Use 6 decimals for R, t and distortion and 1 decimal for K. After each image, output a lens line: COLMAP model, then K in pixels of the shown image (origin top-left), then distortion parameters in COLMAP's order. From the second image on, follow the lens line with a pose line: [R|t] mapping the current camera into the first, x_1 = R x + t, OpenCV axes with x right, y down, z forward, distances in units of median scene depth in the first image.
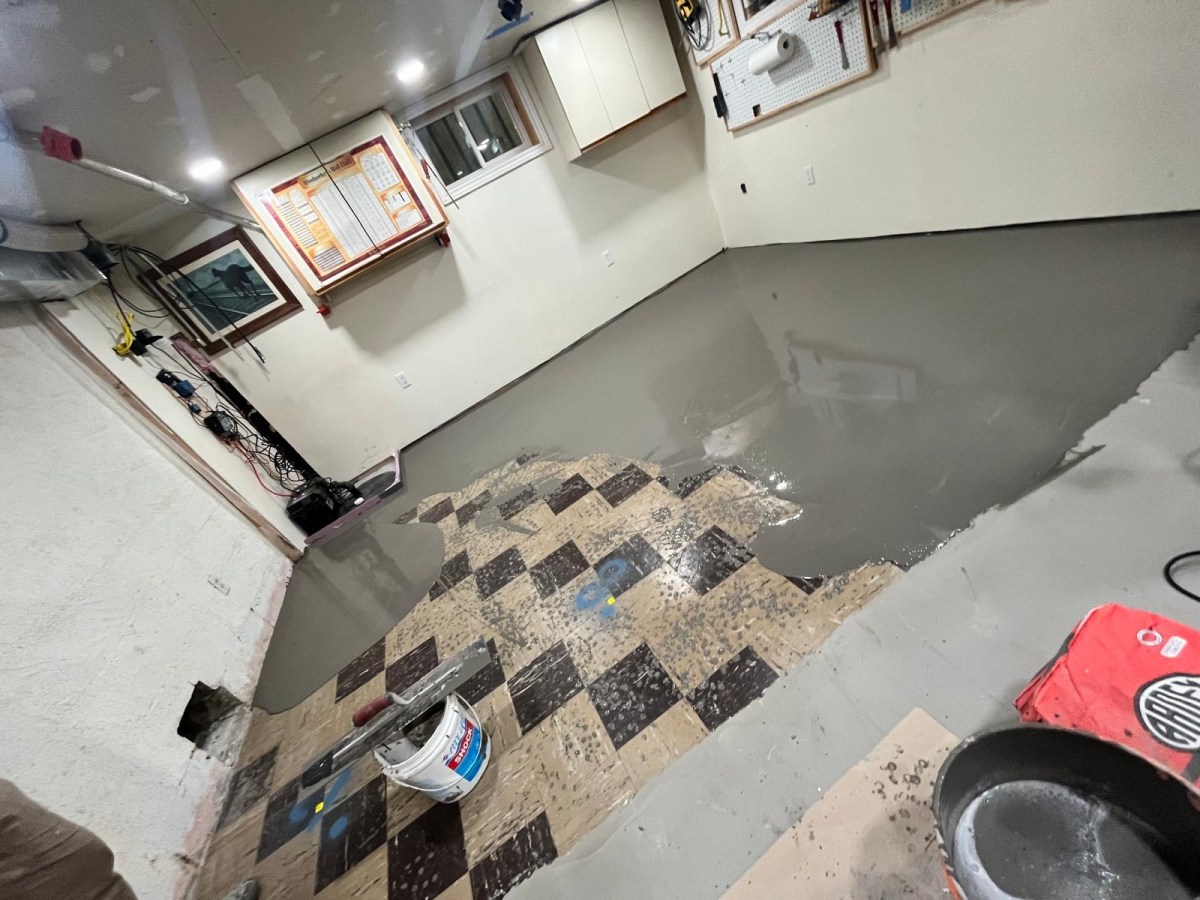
lens RADIAL K [[480.8, 0, 597.6], [0, 480.8, 447.4], [0, 0, 1]] dist [-0.012564, 0.000460]
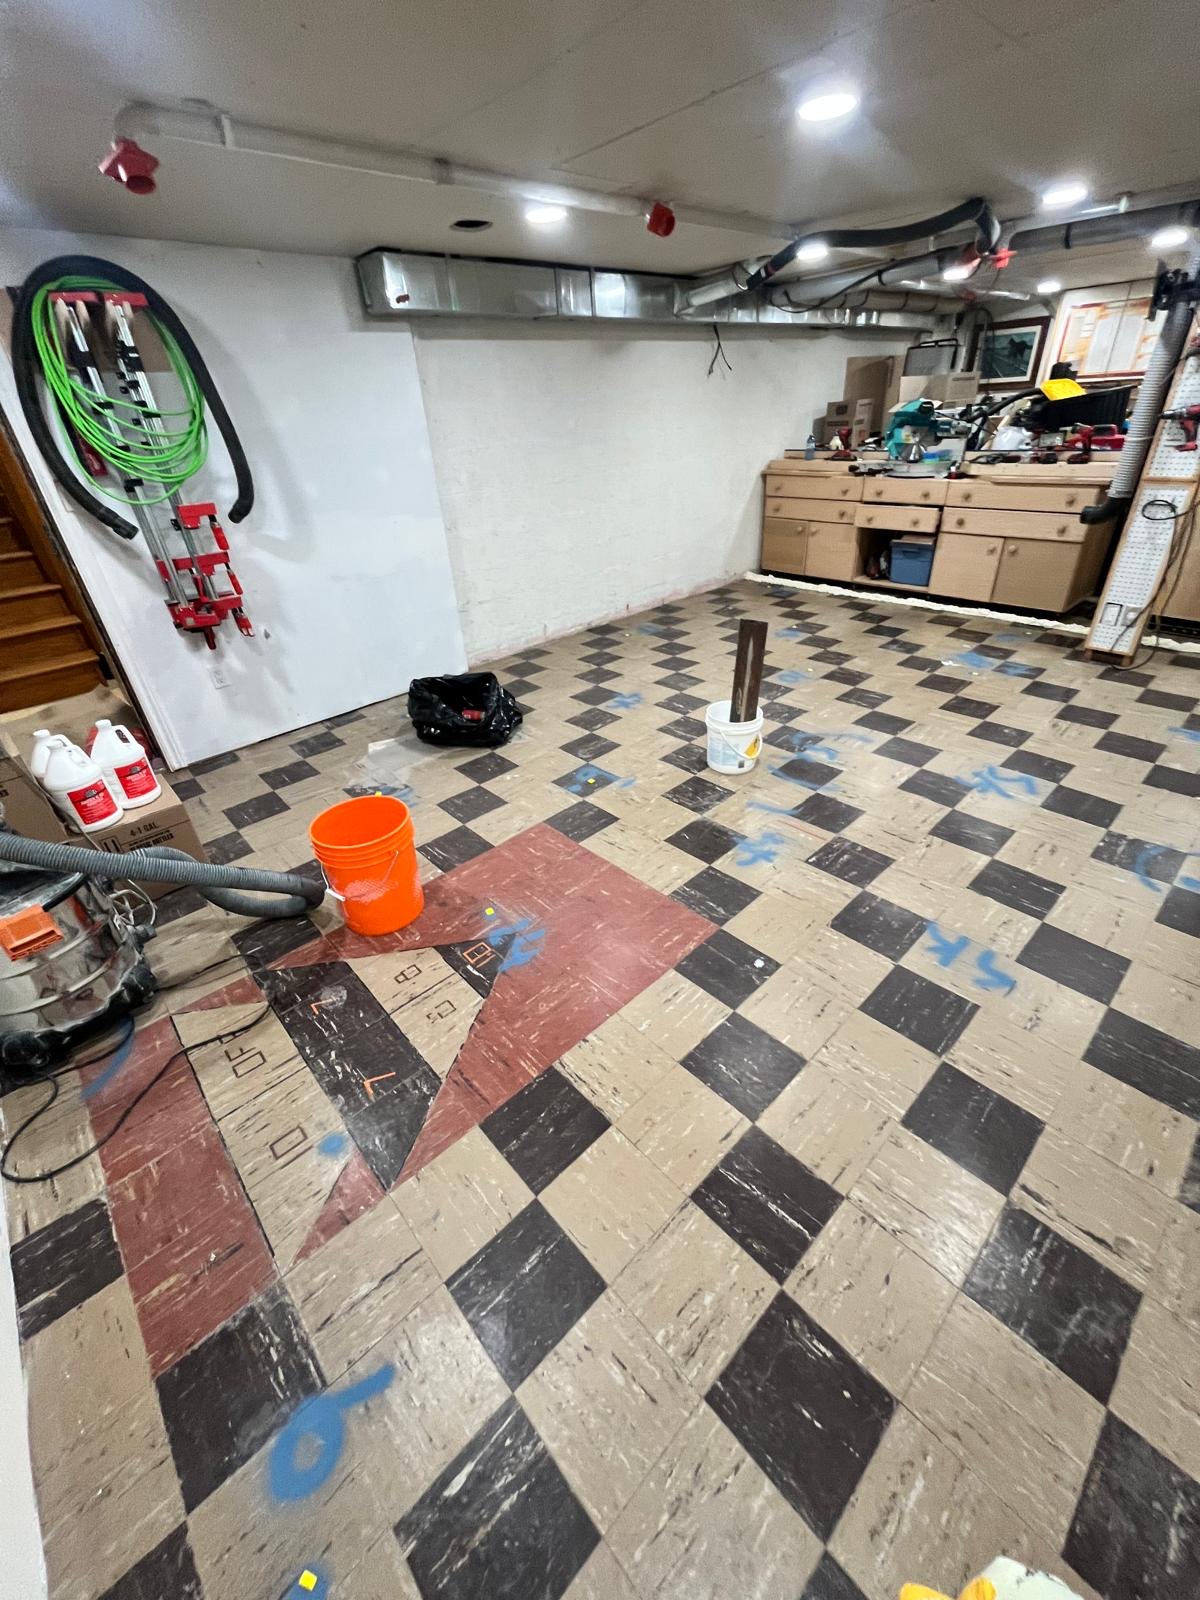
lens RADIAL K [[641.1, 0, 601.5], [0, 641.1, 805.5], [0, 0, 1]] dist [-0.012564, 0.000460]
pose [[0.300257, 0.798709, -0.521449, 1.026002], [-0.560915, 0.590010, 0.580743, 0.062067], [0.771505, 0.118117, 0.625163, -1.079064]]
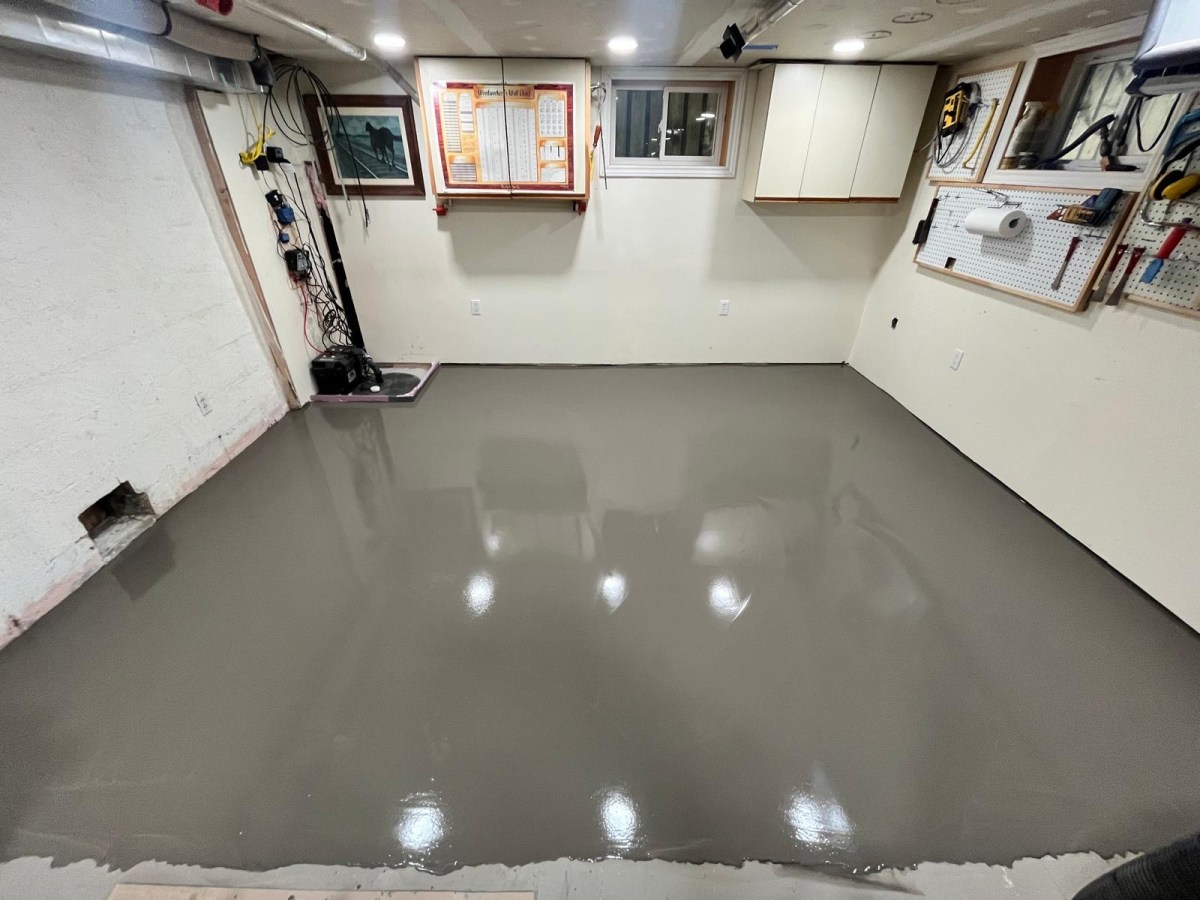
lens RADIAL K [[480.8, 0, 599.1], [0, 480.8, 447.2], [0, 0, 1]] dist [-0.012564, 0.000460]
pose [[0.823776, 0.558770, -0.095757, 0.082588], [-0.548509, 0.828269, 0.114490, -0.187608], [0.143286, -0.041791, 0.988799, 0.036545]]
